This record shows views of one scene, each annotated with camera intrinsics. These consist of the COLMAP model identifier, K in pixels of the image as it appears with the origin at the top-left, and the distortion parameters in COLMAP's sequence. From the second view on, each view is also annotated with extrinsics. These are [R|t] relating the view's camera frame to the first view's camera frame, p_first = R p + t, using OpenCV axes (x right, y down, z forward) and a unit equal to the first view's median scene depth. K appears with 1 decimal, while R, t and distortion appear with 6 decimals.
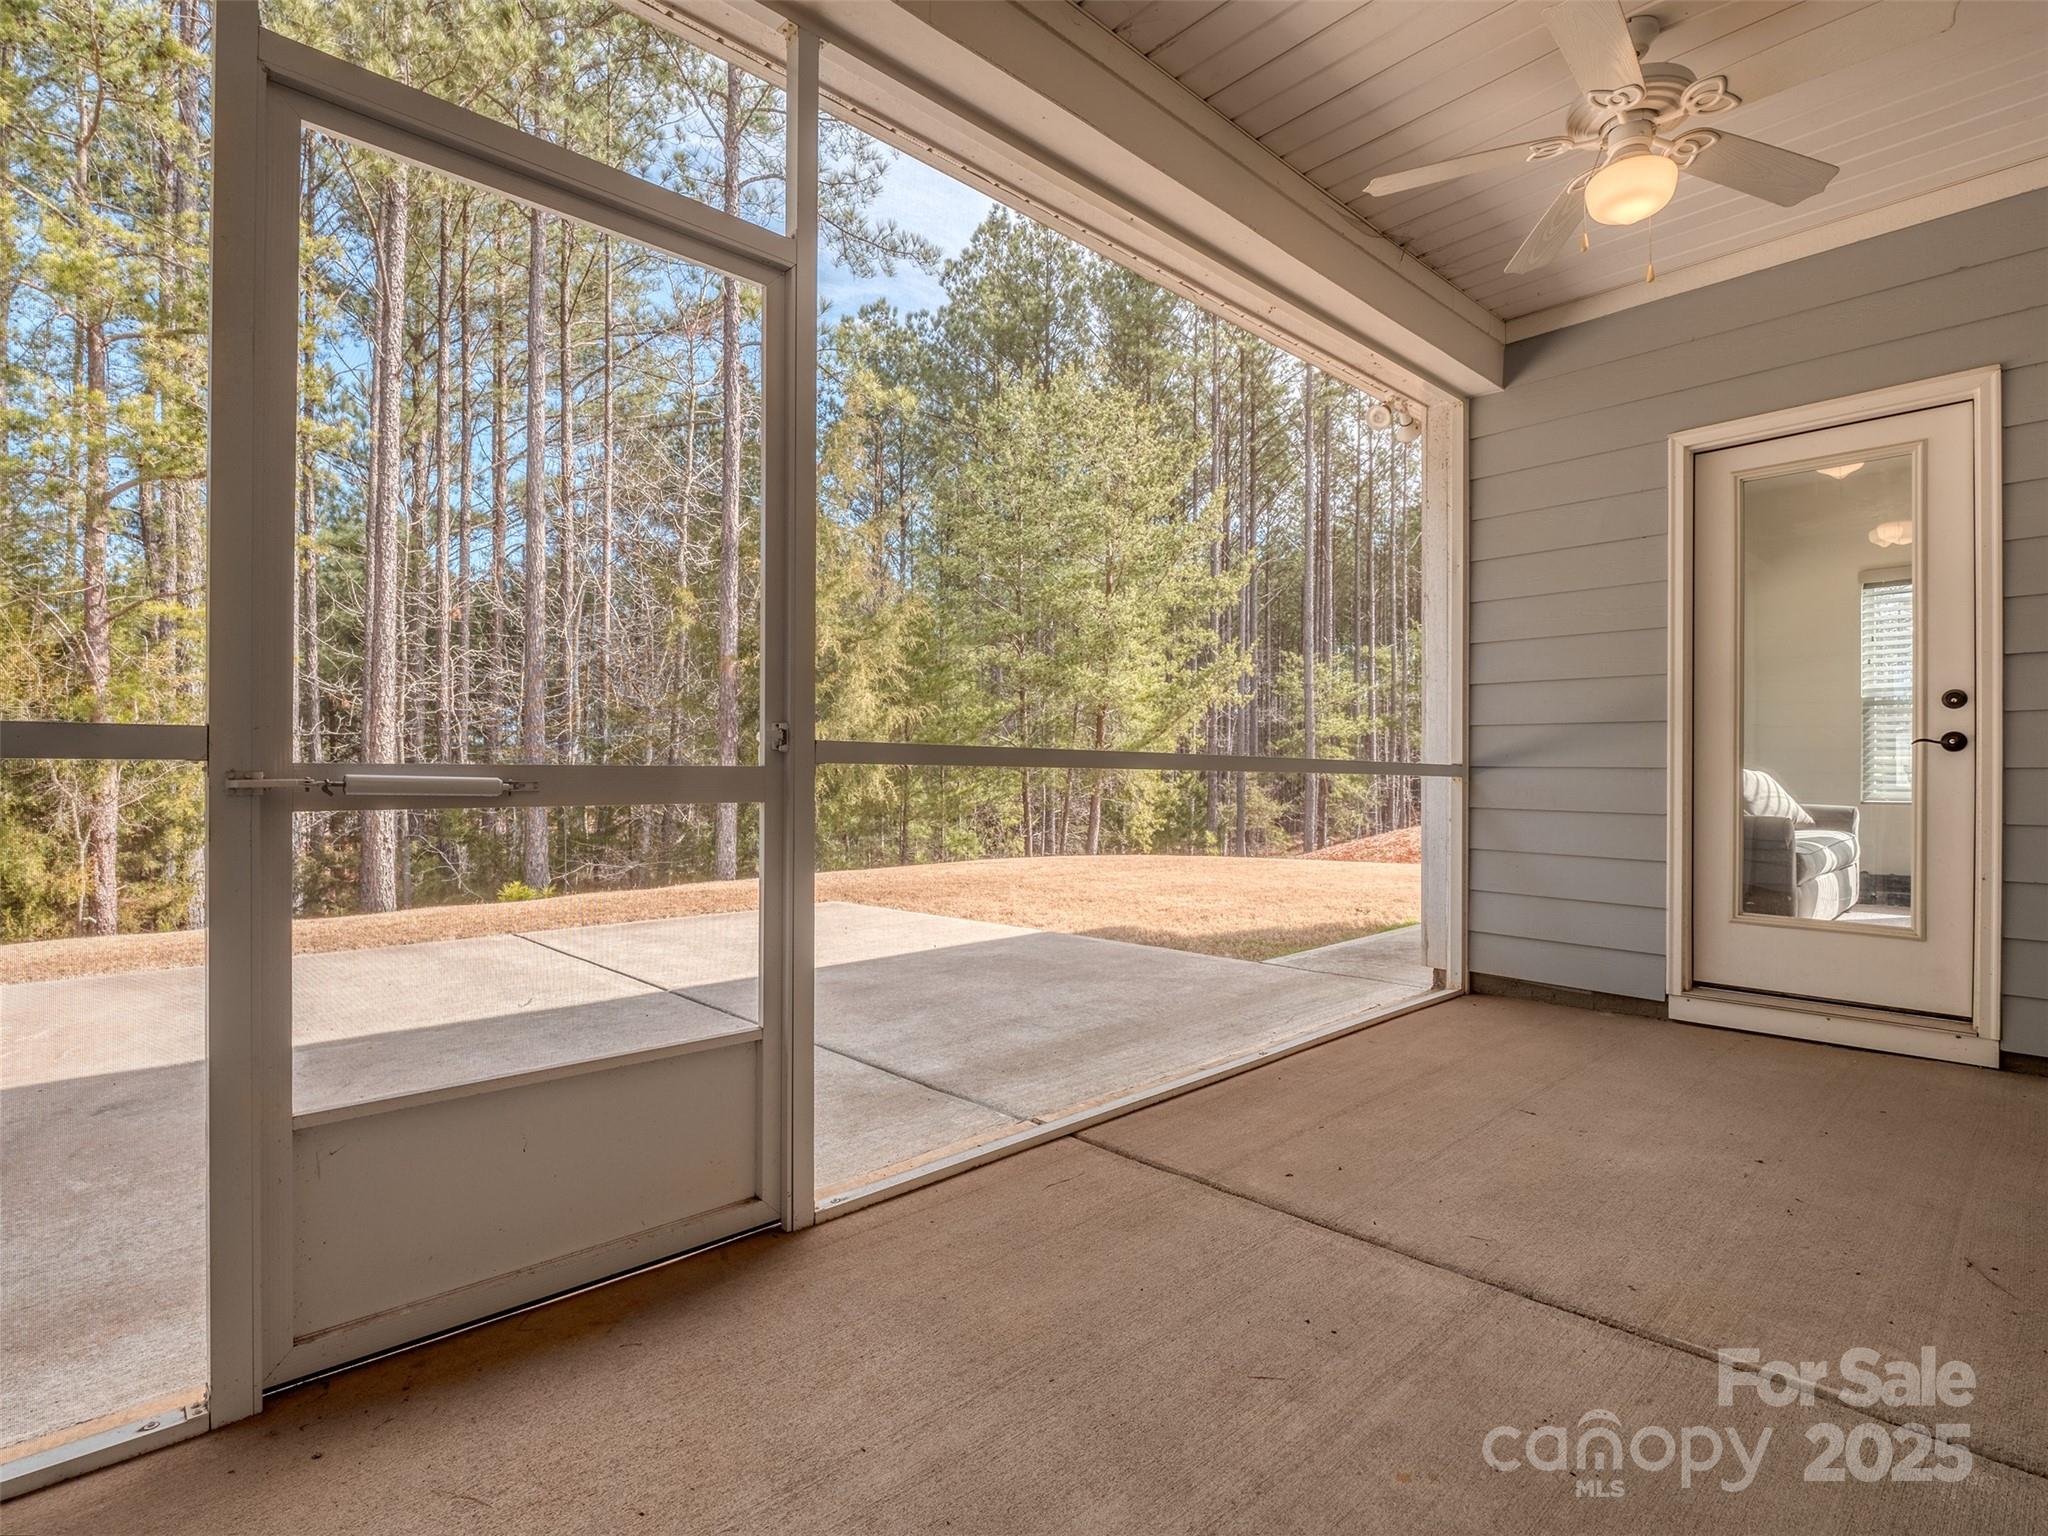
lens RADIAL K [[1009.5, 0, 1024.0], [0, 1009.5, 768.0], [0, 0, 1]] dist [-0.014908, 0.000830]
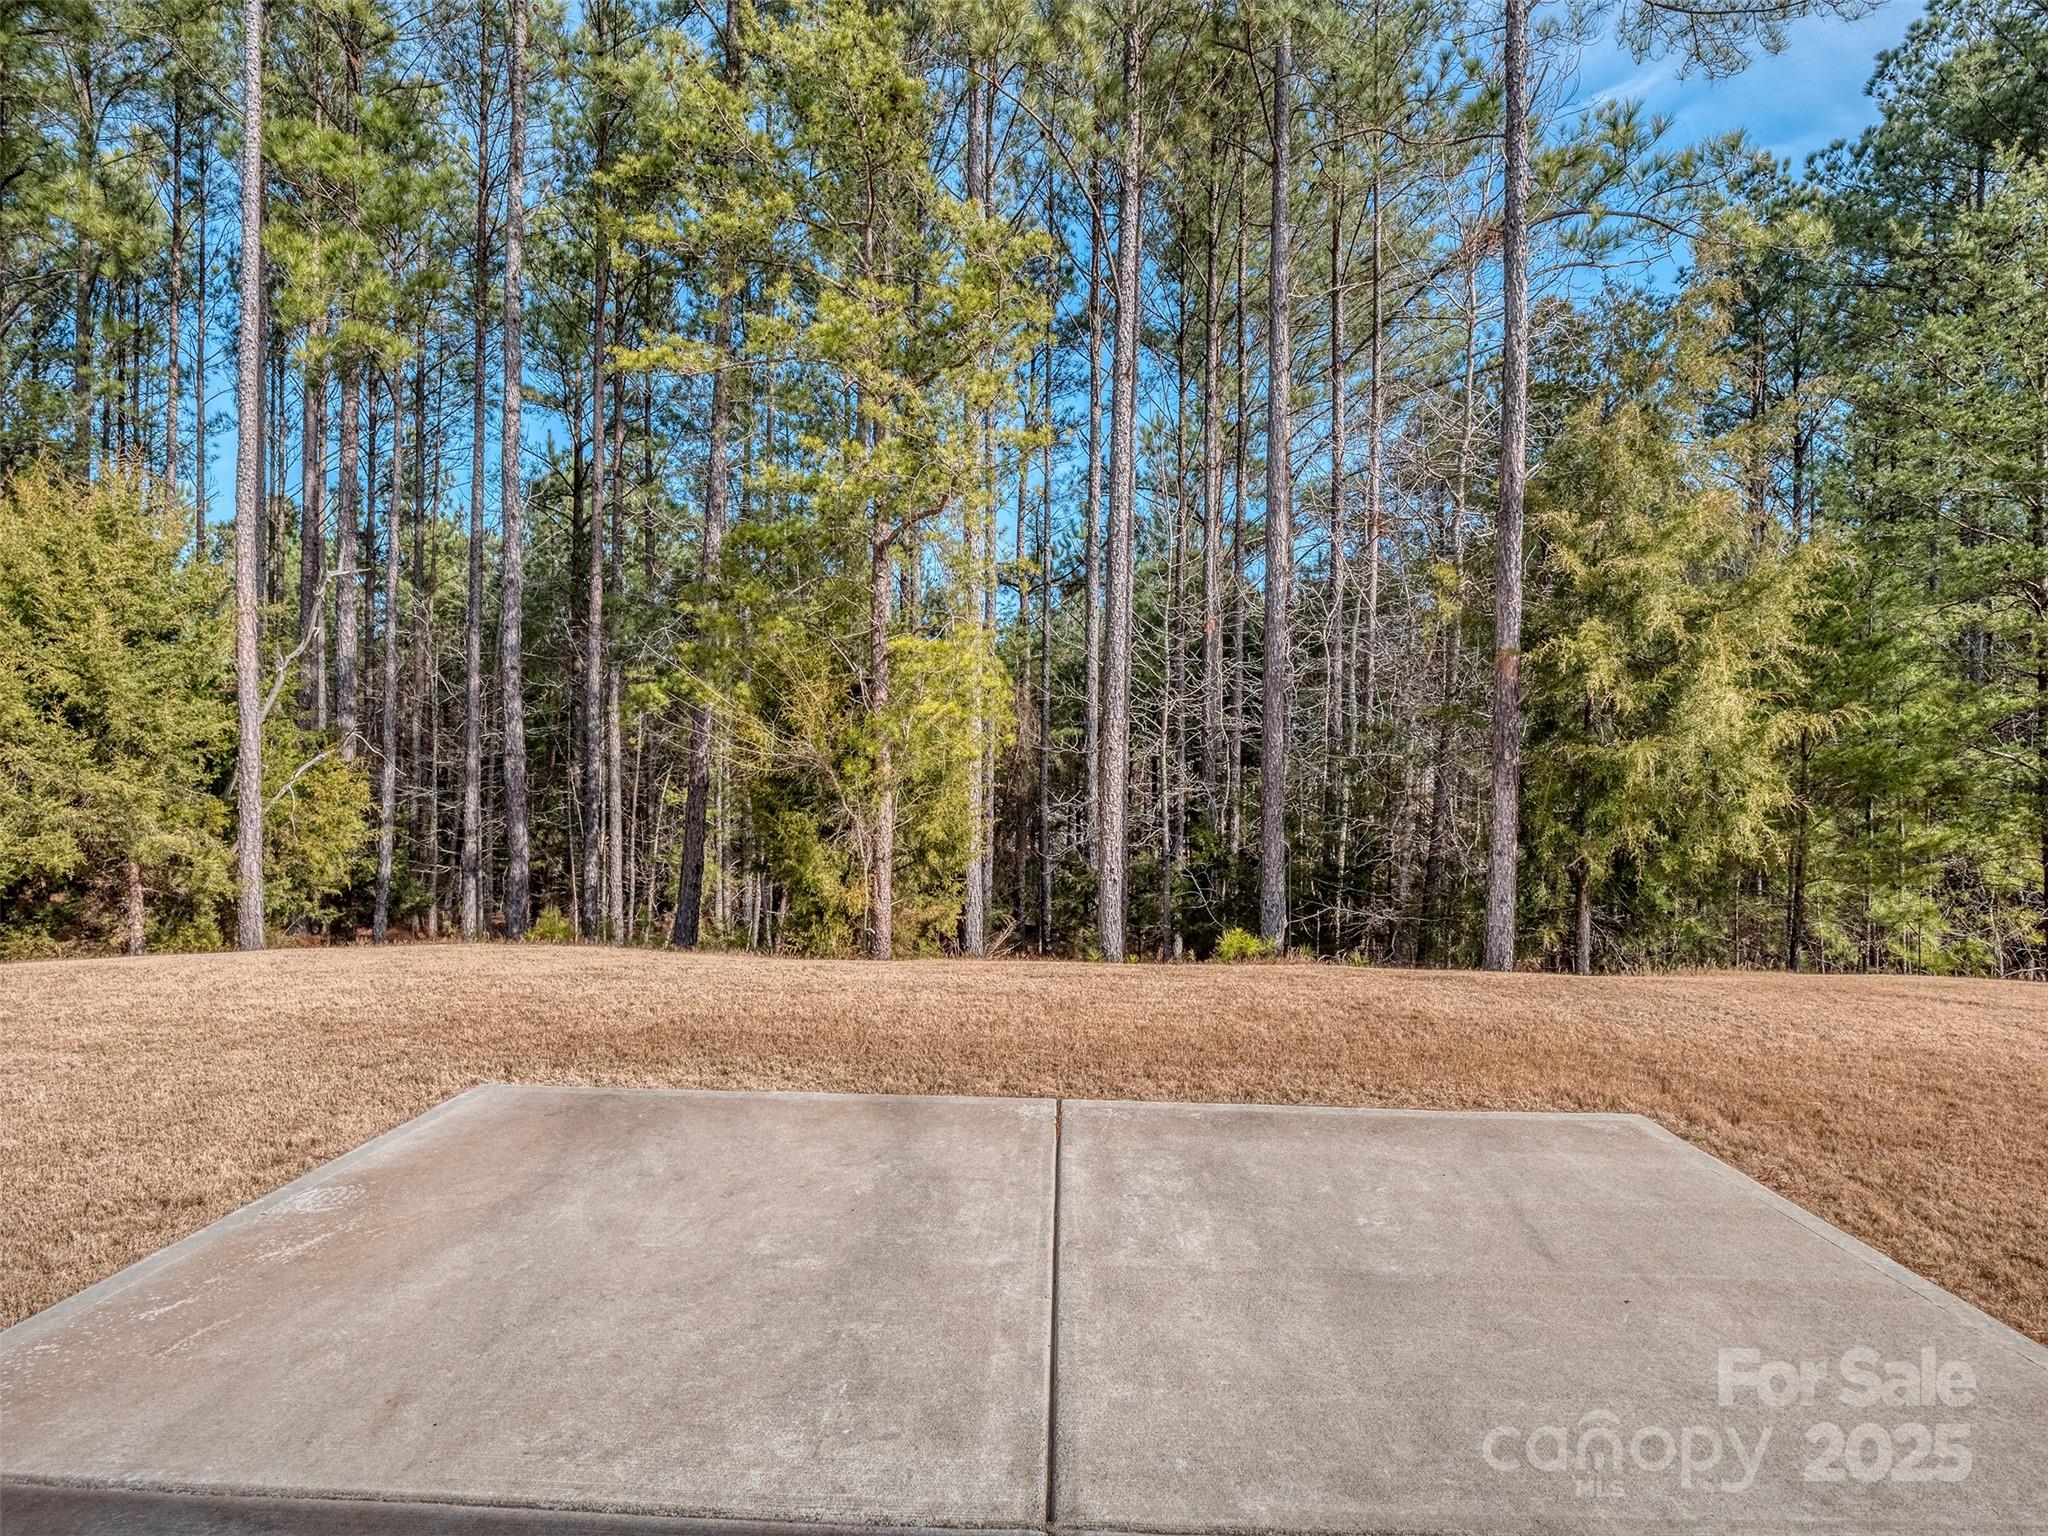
lens RADIAL K [[1009.5, 0, 1024.0], [0, 1009.5, 768.0], [0, 0, 1]] dist [-0.014908, 0.000830]
pose [[0.714100, 0.011726, -0.699946, -0.027280], [-0.011417, 0.999922, 0.005103, -0.022882], [0.699951, 0.004348, 0.714178, 0.215689]]
